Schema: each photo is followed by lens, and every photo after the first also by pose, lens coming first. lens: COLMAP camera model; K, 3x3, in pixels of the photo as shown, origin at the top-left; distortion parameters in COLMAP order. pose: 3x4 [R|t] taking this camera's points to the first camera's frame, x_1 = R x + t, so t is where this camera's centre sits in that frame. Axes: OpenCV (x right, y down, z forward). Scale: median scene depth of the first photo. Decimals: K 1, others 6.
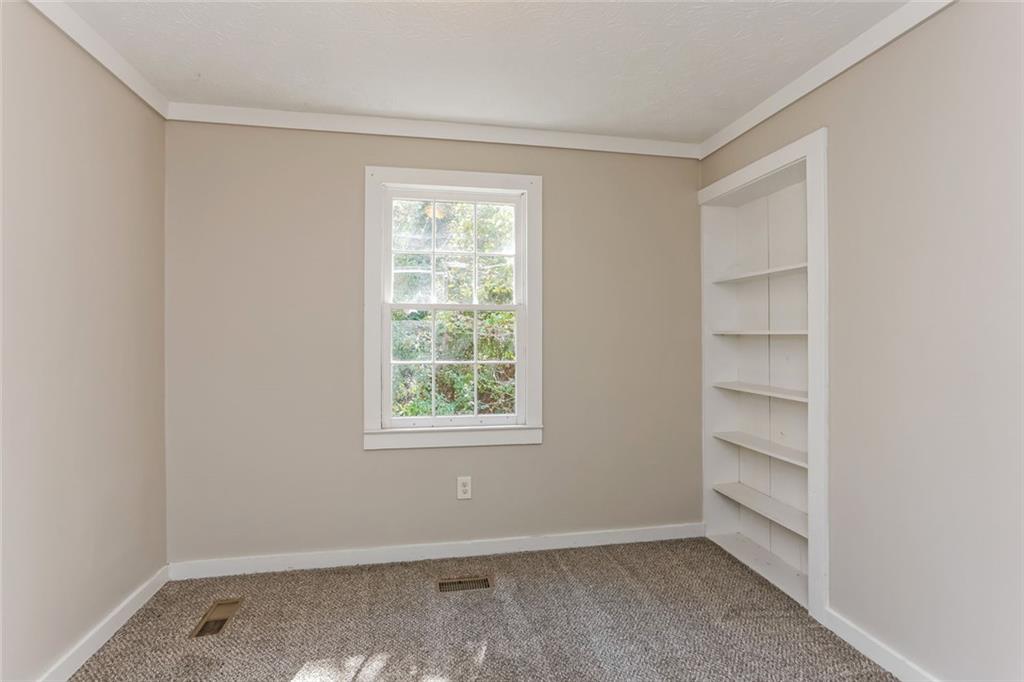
lens RADIAL K [[604.5, 0, 512.0], [0, 604.5, 341.0], [0, 0, 1]] dist [0.005017, 0.001424]
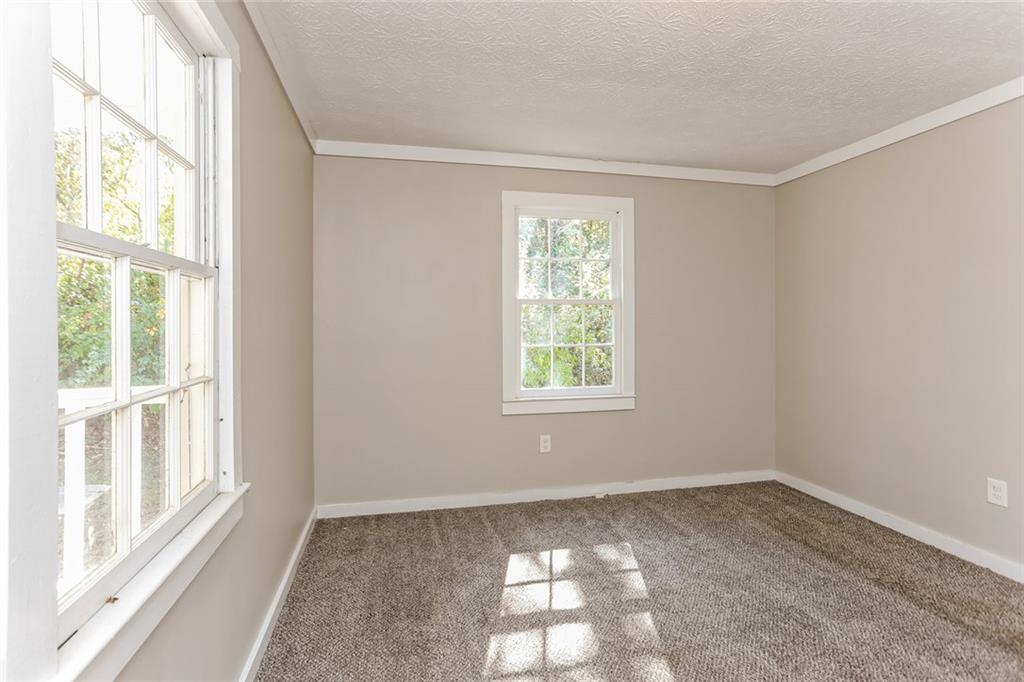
lens RADIAL K [[501.0, 0, 506.6], [0, 501.0, 328.8], [0, 0, 1]] dist [0.000070, 0.001659]
pose [[0.999988, -0.002160, 0.004489, -0.225578], [0.002157, 0.999997, 0.000620, -0.000333], [-0.004491, -0.000610, 0.999990, -0.050664]]
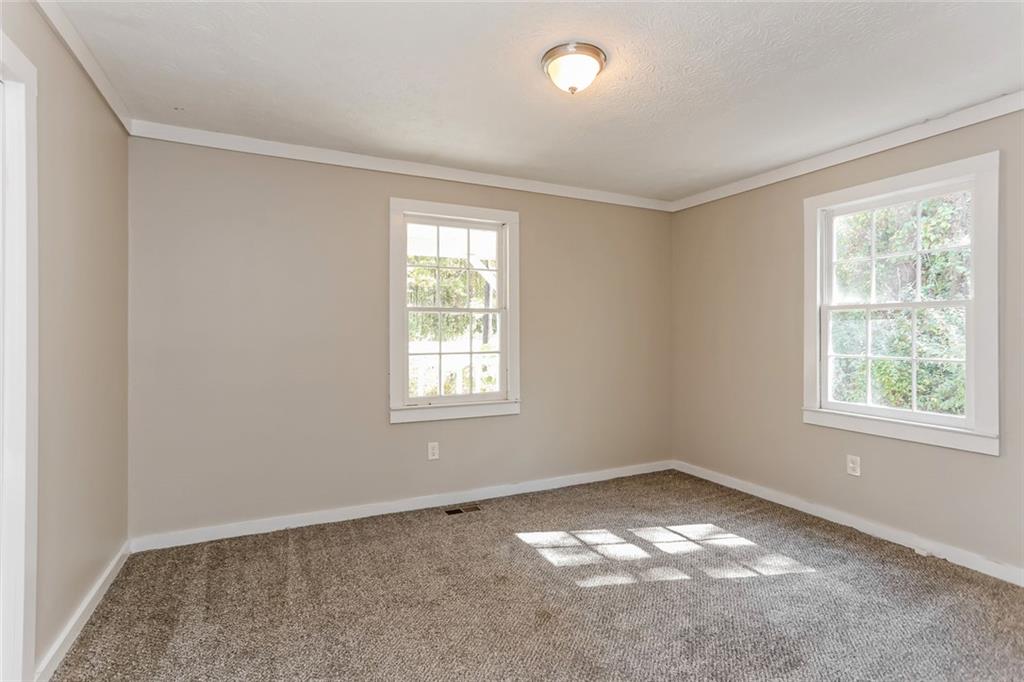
lens RADIAL K [[501.0, 0, 506.6], [0, 501.0, 328.8], [0, 0, 1]] dist [0.000070, 0.001659]
pose [[0.217363, -0.010968, -0.976029, 1.214629], [-0.007076, 0.999893, -0.012812, 0.002944], [0.976065, 0.009691, 0.217262, 0.290845]]
